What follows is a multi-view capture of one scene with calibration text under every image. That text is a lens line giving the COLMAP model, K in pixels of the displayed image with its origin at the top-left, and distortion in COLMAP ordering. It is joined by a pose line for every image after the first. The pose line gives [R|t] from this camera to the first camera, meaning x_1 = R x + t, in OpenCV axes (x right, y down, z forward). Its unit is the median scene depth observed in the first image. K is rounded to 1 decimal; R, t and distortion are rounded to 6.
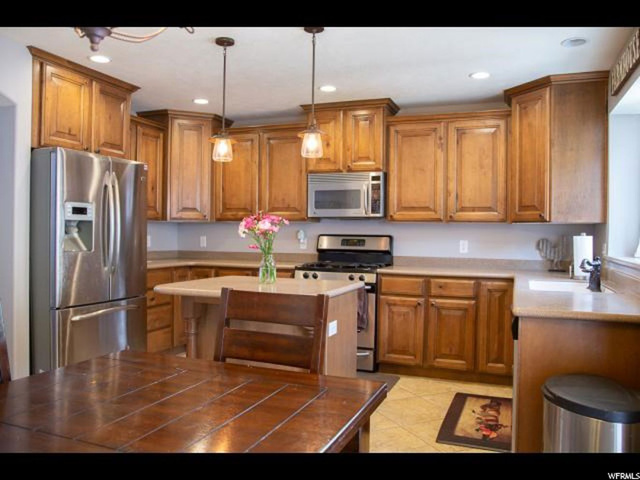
lens RADIAL K [[542.0, 0, 315.7], [0, 542.0, 243.5], [0, 0, 1]] dist [-0.042957, -0.017955]
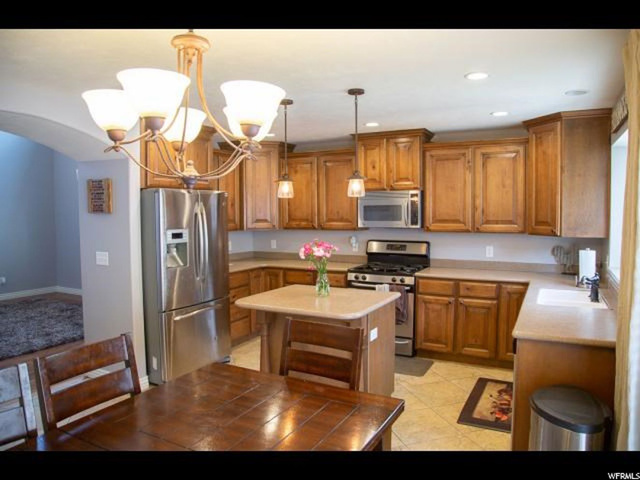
lens RADIAL K [[473.8, 0, 317.5], [0, 473.8, 241.6], [0, 0, 1]] dist [-0.098891, 0.038743]
pose [[0.993040, -0.010797, -0.117280, 0.022913], [0.016327, 0.998794, 0.046294, -0.079907], [0.116639, -0.047887, 0.992019, -0.068403]]
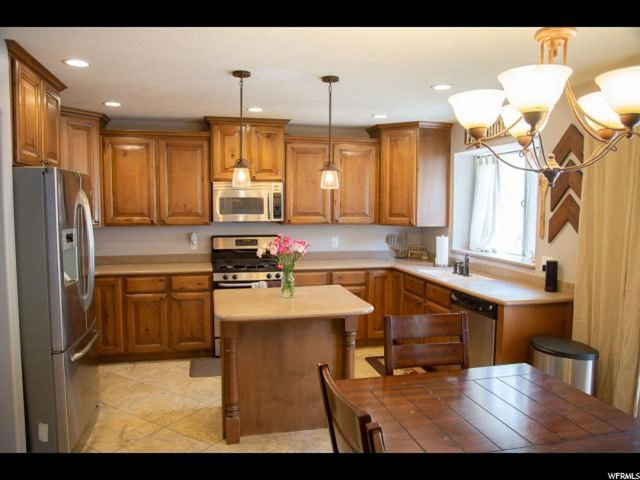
lens RADIAL K [[488.0, 0, 314.5], [0, 488.0, 239.1], [0, 0, 1]] dist [-0.051284, 0.011163]
pose [[0.817559, -0.051833, 0.573507, -0.483892], [0.015039, 0.997523, 0.068717, -0.092558], [-0.575648, -0.047556, 0.816313, 0.106489]]
